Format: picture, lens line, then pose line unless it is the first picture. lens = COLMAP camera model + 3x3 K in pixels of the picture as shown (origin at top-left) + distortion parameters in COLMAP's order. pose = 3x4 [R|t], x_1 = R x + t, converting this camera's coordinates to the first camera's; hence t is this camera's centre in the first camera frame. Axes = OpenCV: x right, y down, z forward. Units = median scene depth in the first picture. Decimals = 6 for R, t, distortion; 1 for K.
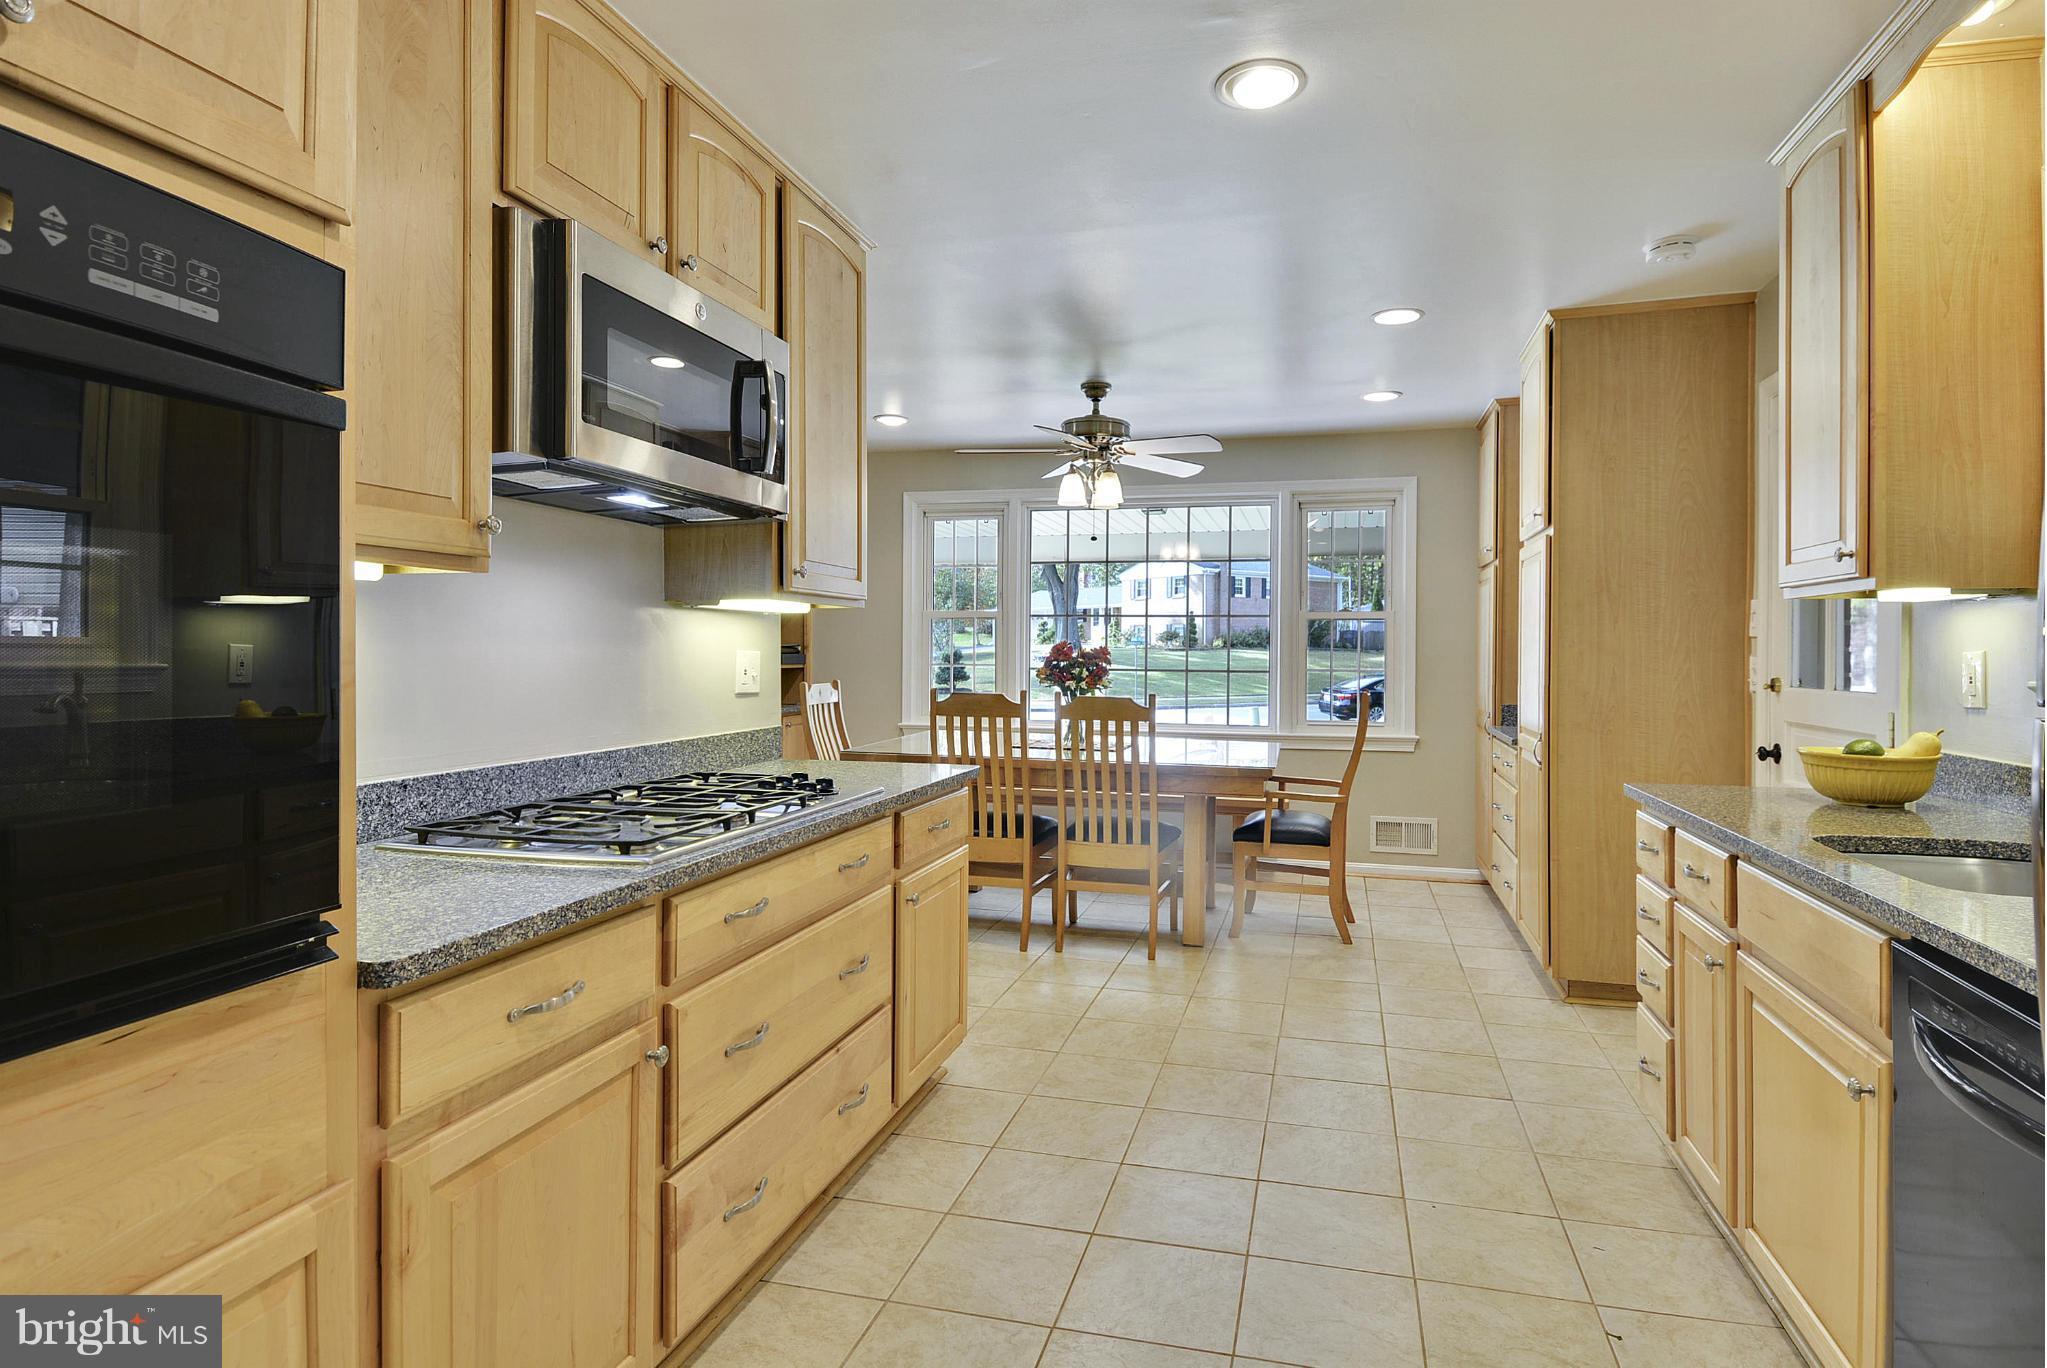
lens RADIAL K [[1101.7, 0, 1067.4], [0, 1101.7, 661.5], [0, 0, 1]] dist [0.100758, -0.108477]
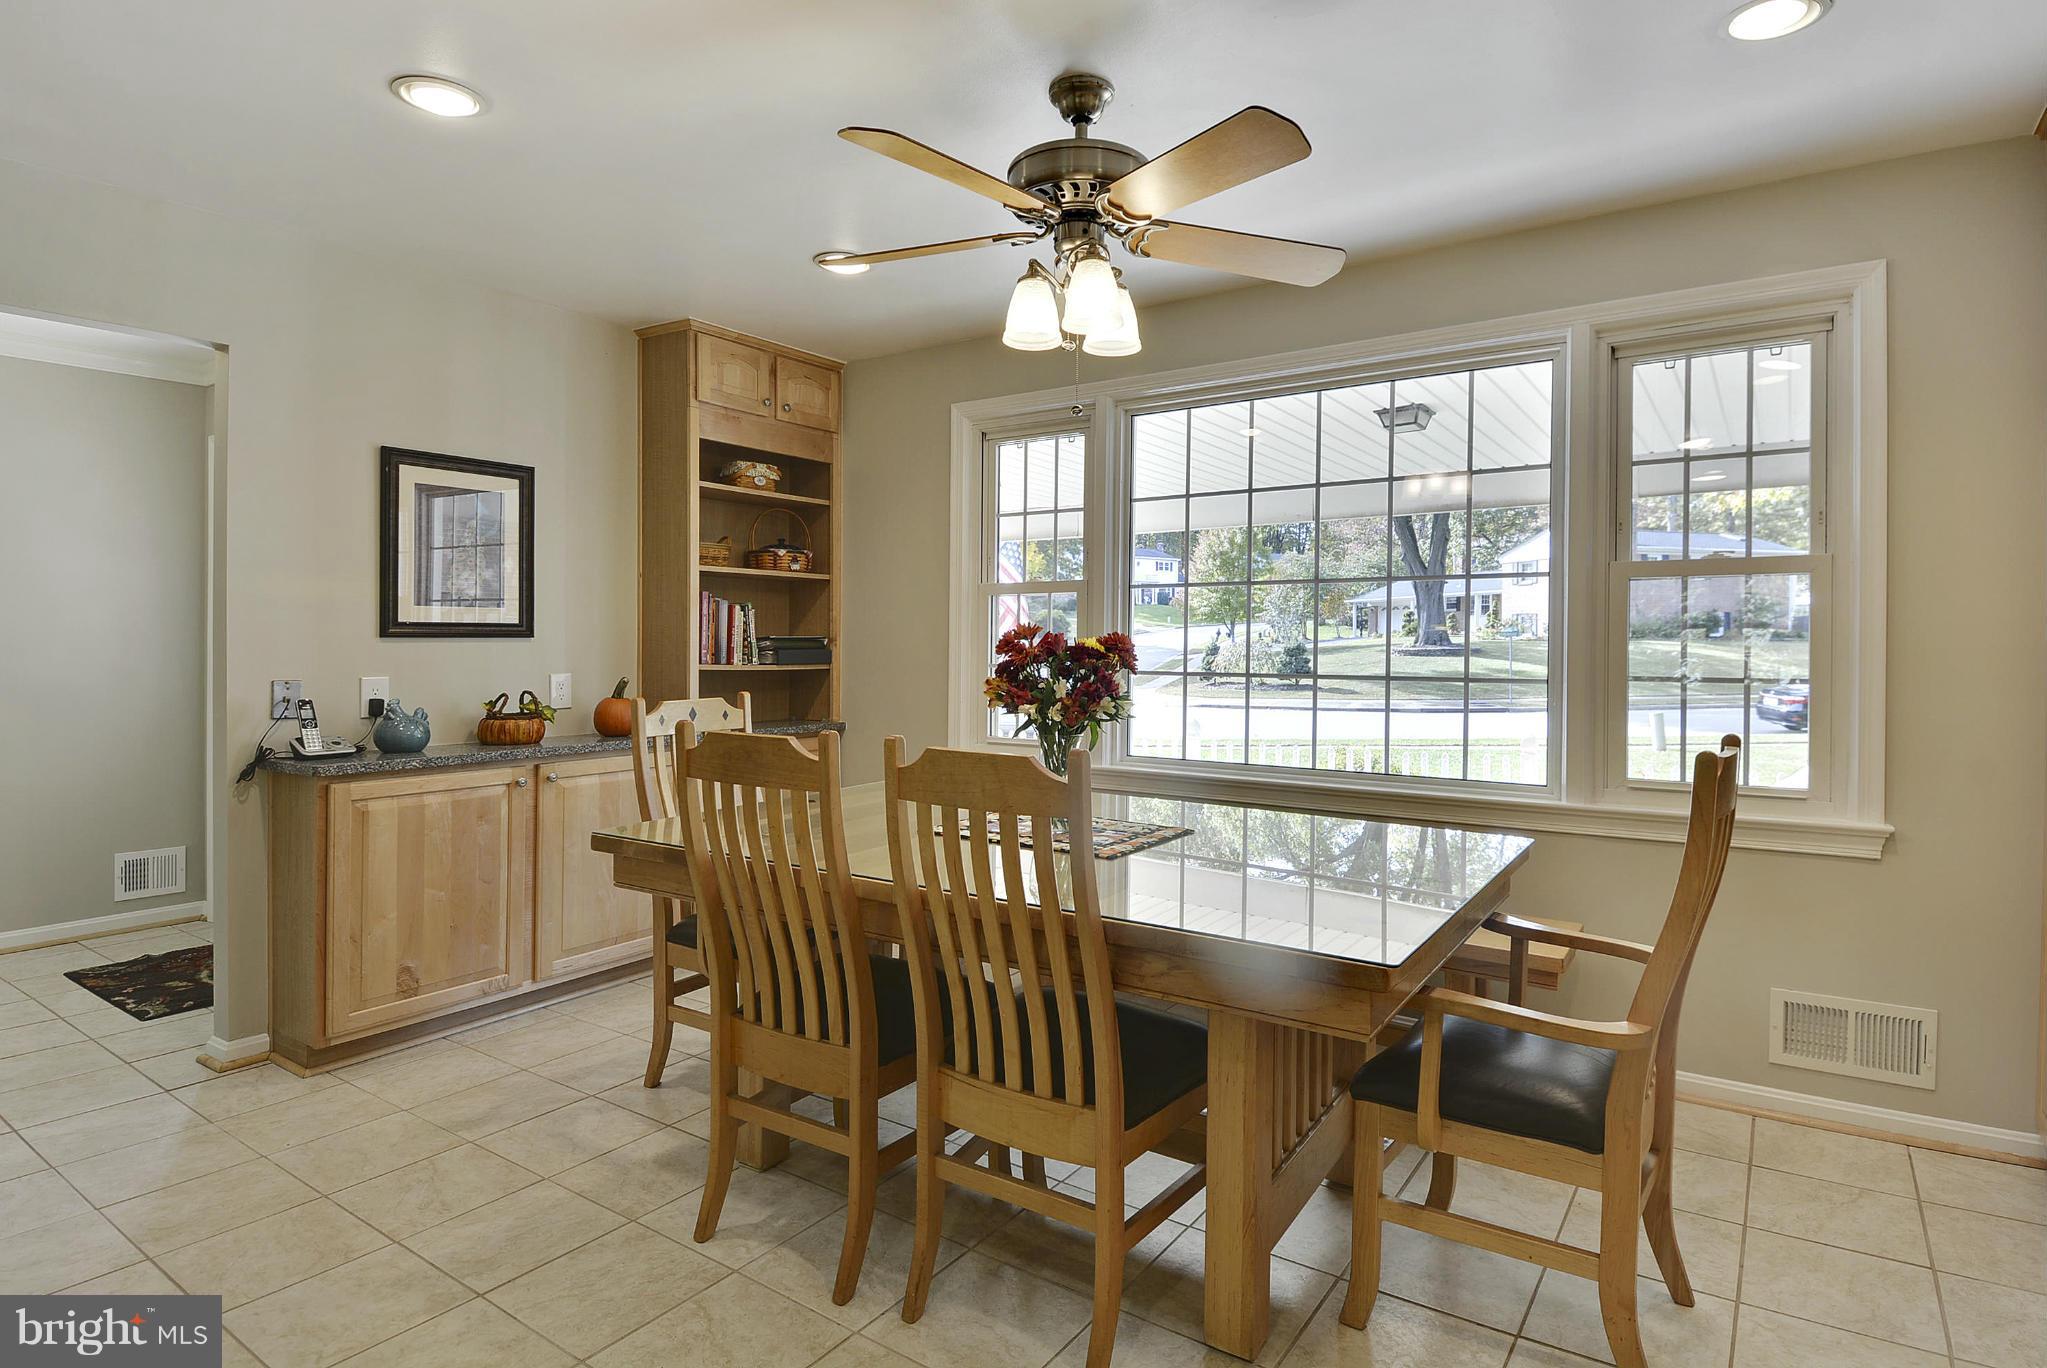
lens RADIAL K [[1112.1, 0, 1024.0], [0, 1112.1, 658.4], [0, 0, 1]] dist [-0.018526, -0.000700]
pose [[0.932676, 0.002803, -0.360705, 0.181789], [-0.001705, 0.999993, 0.003360, -0.004755], [0.360712, -0.002519, 0.932674, 0.562655]]
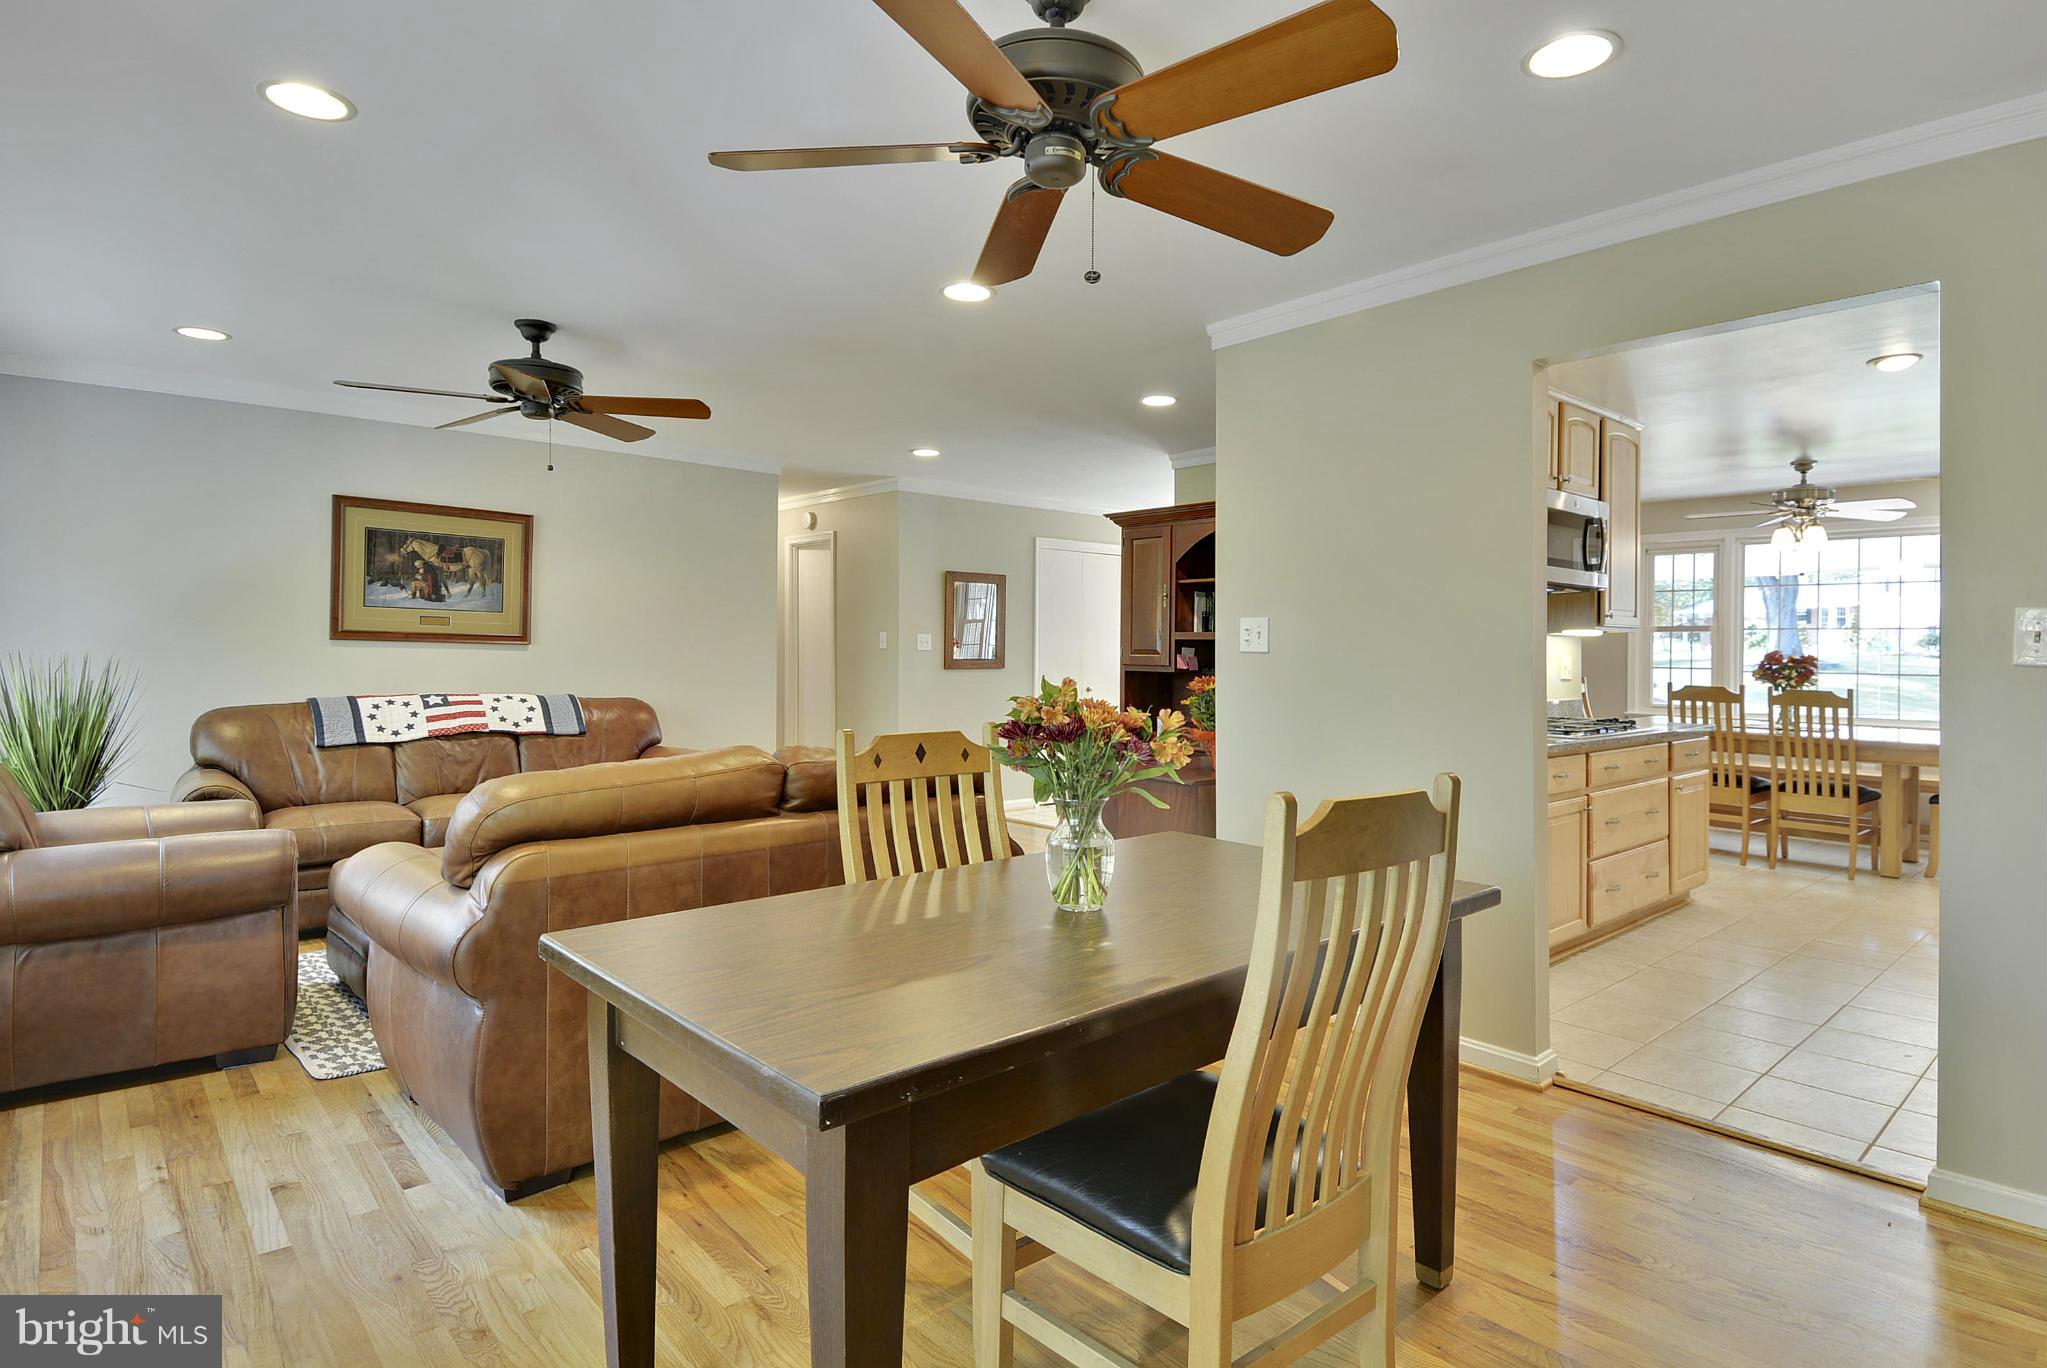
lens RADIAL K [[1079.2, 0, 1095.6], [0, 1079.2, 637.3], [0, 0, 1]] dist [0.062853, -0.056321]
pose [[0.846334, -0.003018, -0.532644, 0.007393], [-0.010339, 0.999702, -0.022093, 0.004143], [0.532552, 0.024205, 0.846051, -0.606061]]
